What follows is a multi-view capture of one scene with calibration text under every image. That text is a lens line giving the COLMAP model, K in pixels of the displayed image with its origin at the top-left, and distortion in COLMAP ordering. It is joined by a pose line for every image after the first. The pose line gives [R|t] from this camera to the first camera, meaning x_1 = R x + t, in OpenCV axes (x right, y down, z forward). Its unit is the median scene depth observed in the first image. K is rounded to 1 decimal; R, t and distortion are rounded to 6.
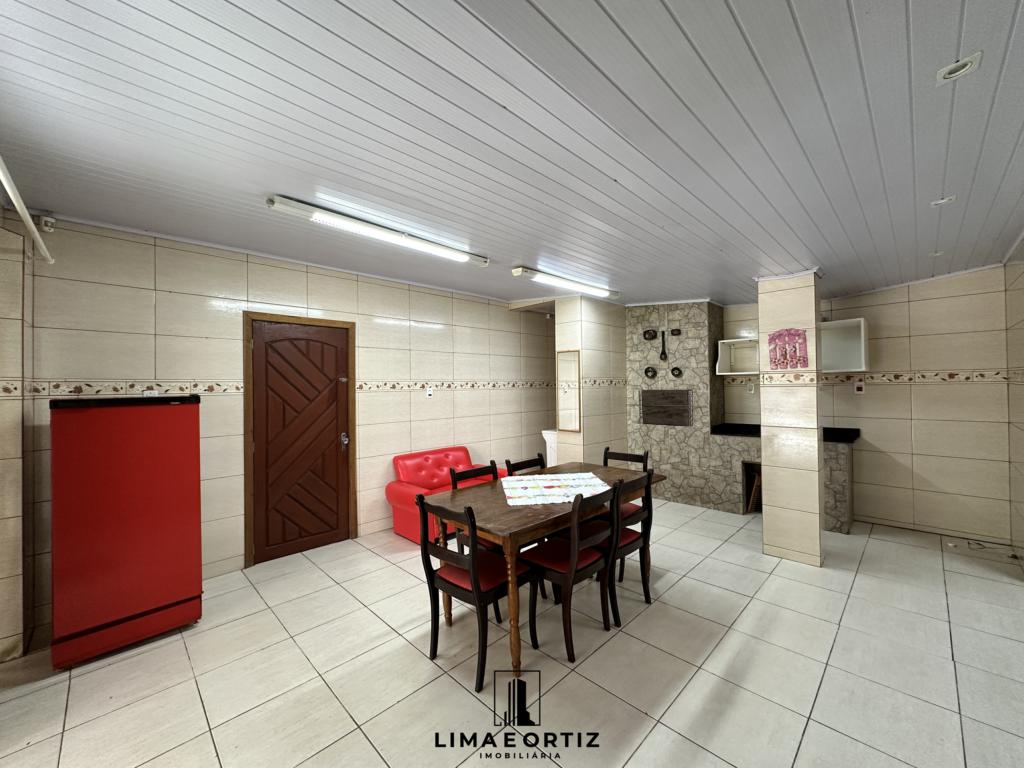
lens RADIAL K [[408.7, 0, 512.6], [0, 408.7, 382.7], [0, 0, 1]] dist [-0.003431, 0.000950]
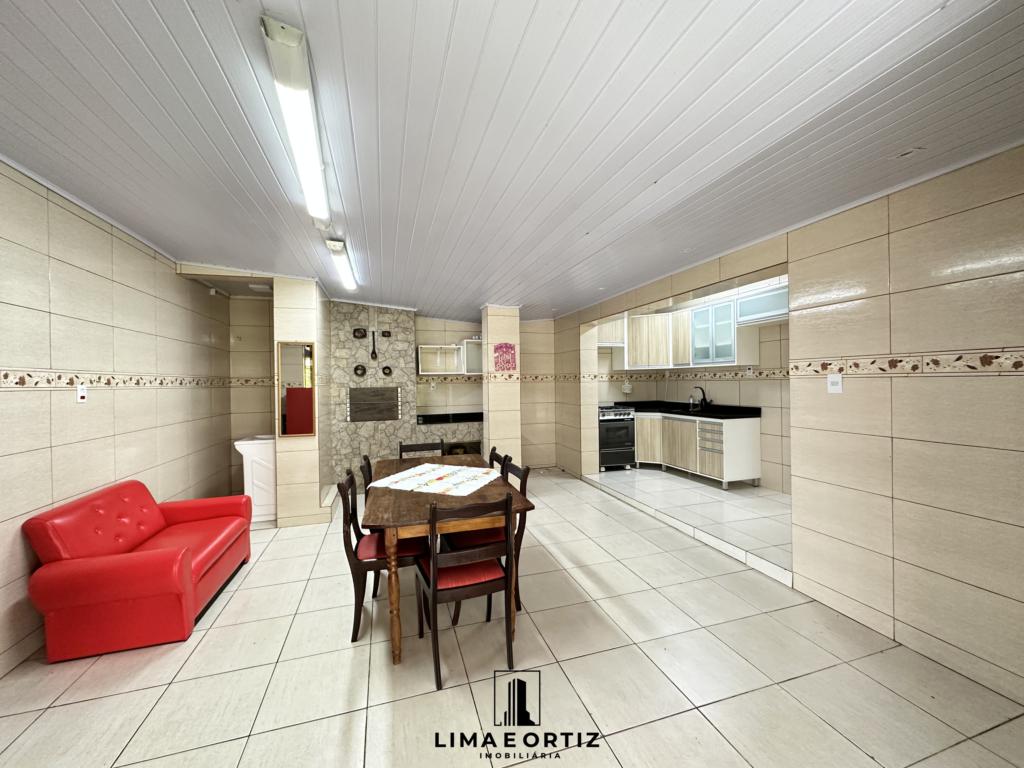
lens RADIAL K [[408.7, 0, 512.6], [0, 408.7, 382.7], [0, 0, 1]] dist [-0.003431, 0.000950]
pose [[0.460481, 0.006337, 0.887647, -0.425134], [0.000738, 0.999971, -0.007522, 0.014422], [-0.887670, 0.004119, 0.460463, 0.216015]]
